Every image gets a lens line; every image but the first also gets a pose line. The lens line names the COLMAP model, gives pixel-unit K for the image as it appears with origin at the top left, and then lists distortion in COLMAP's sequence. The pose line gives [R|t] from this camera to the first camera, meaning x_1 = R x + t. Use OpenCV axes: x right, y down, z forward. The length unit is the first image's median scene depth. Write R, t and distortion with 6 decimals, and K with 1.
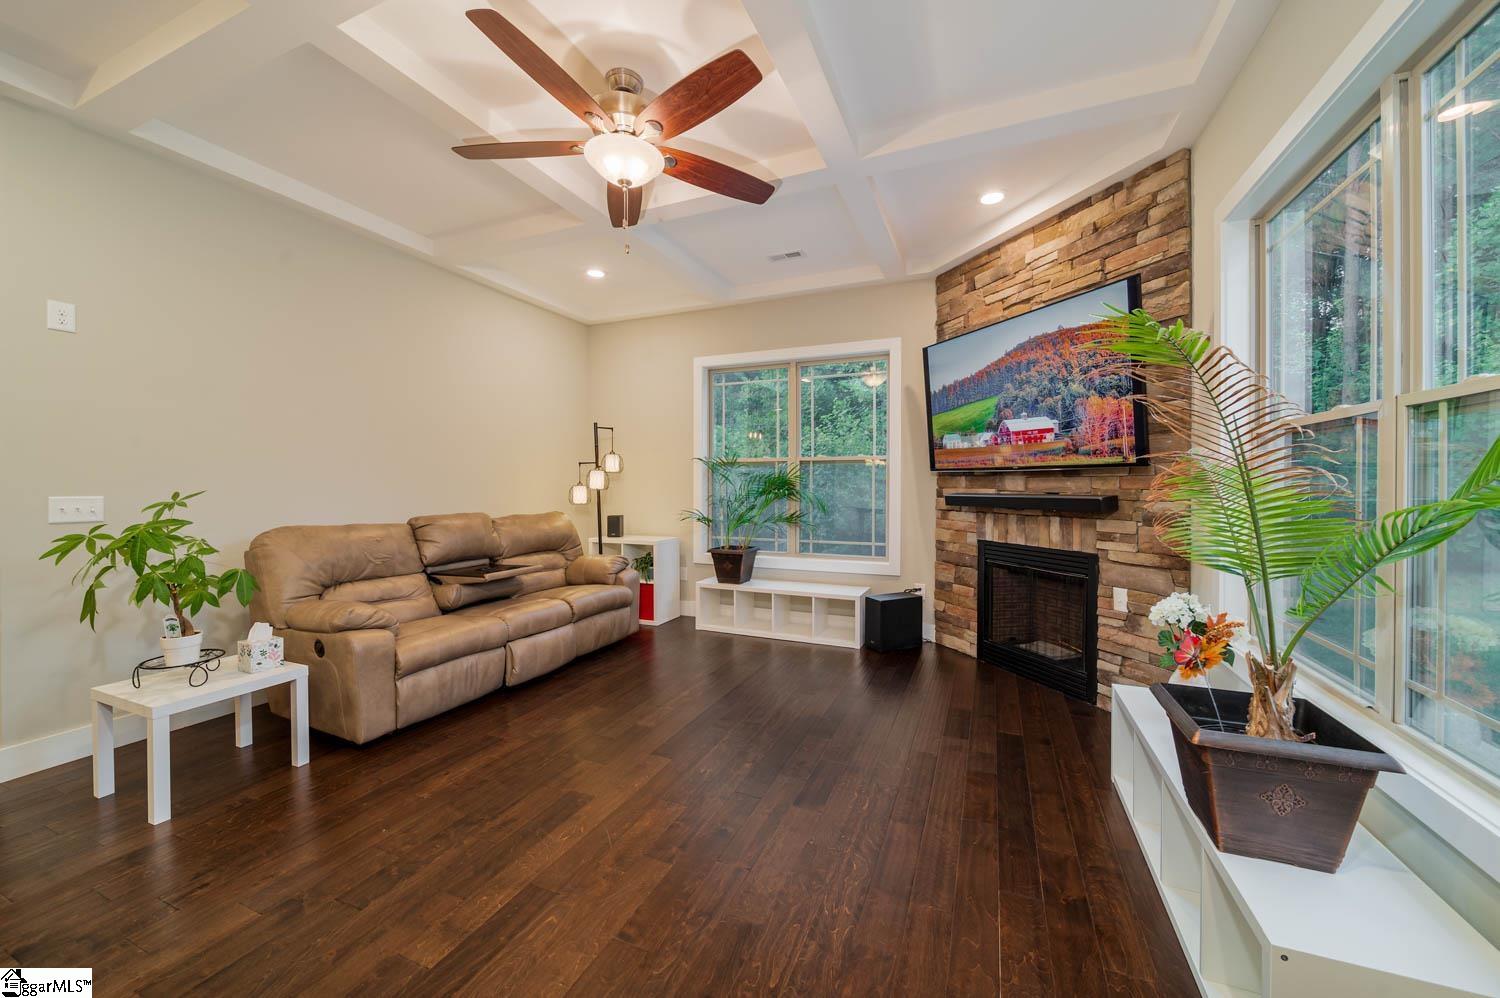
lens RADIAL K [[559.8, 0, 755.6], [0, 559.8, 489.1], [0, 0, 1]] dist [-0.003745, -0.000651]
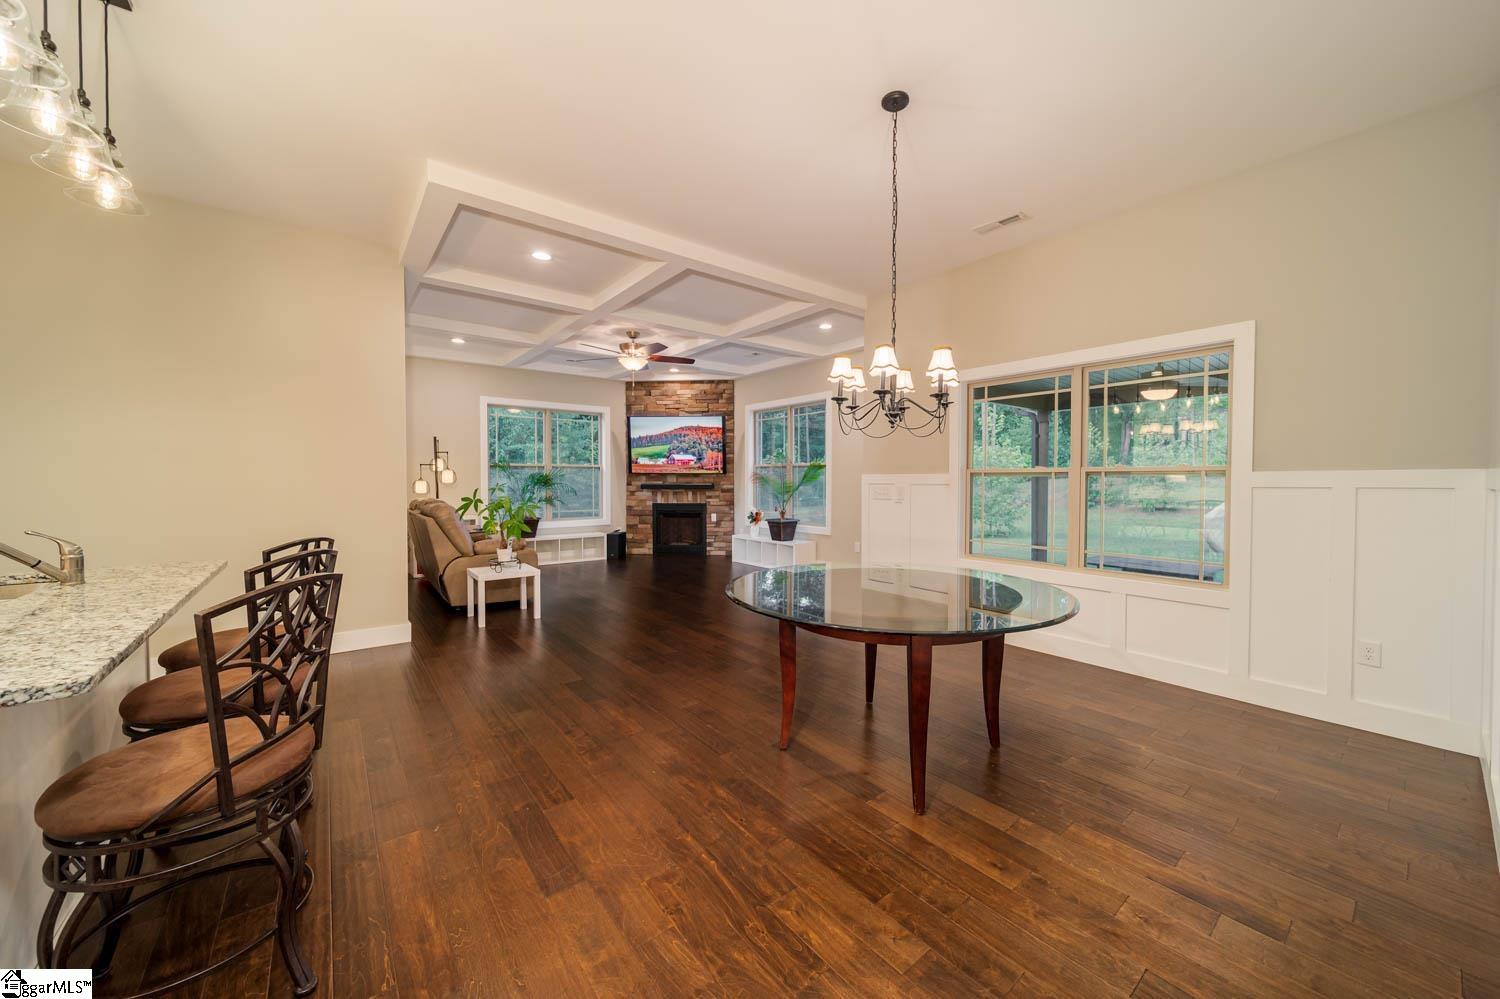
lens RADIAL K [[559.8, 0, 783.0], [0, 559.8, 491.2], [0, 0, 1]] dist [-0.003745, -0.000651]
pose [[0.451149, -0.015819, 0.892308, -1.635909], [0.007984, 0.999874, 0.013690, 0.013550], [-0.892413, 0.000948, 0.451219, -0.614763]]
